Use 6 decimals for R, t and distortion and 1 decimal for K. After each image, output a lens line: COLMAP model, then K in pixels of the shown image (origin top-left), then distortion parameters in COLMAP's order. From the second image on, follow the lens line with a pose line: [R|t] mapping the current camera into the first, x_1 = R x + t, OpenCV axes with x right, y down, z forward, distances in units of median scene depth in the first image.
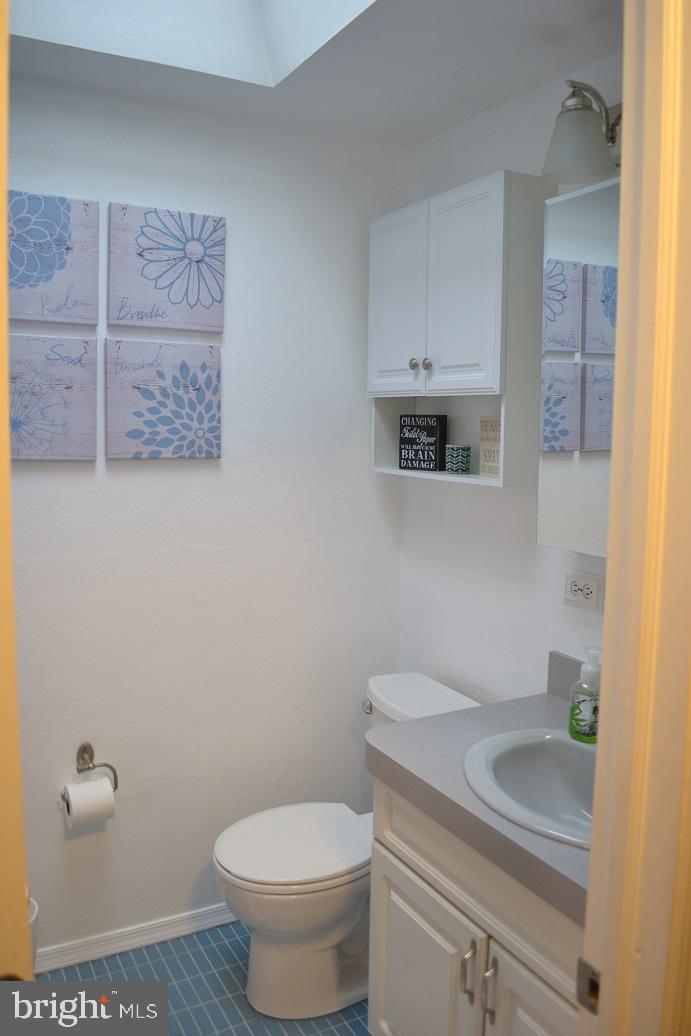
lens RADIAL K [[832.6, 0, 344.6], [0, 832.6, 515.4], [0, 0, 1]] dist [-0.091820, 0.019087]
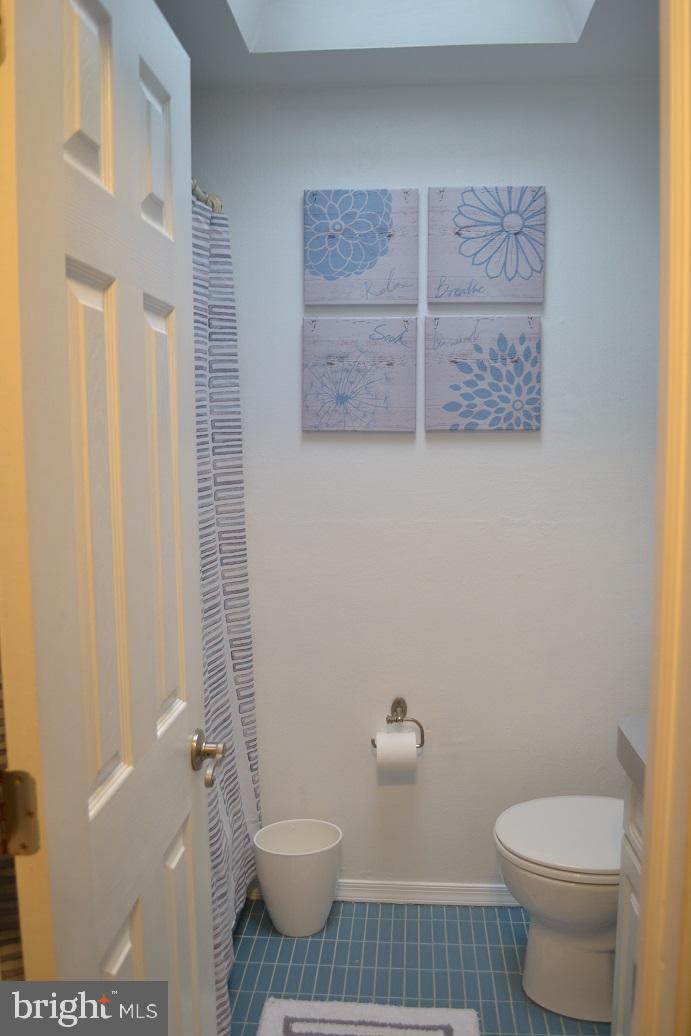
lens RADIAL K [[832.6, 0, 342.2], [0, 832.6, 519.9], [0, 0, 1]] dist [-0.091820, 0.019087]
pose [[0.831760, 0.040856, -0.553630, 0.216944], [-0.041989, 0.999061, 0.010644, 0.039033], [0.553545, 0.014393, 0.832695, 0.055809]]
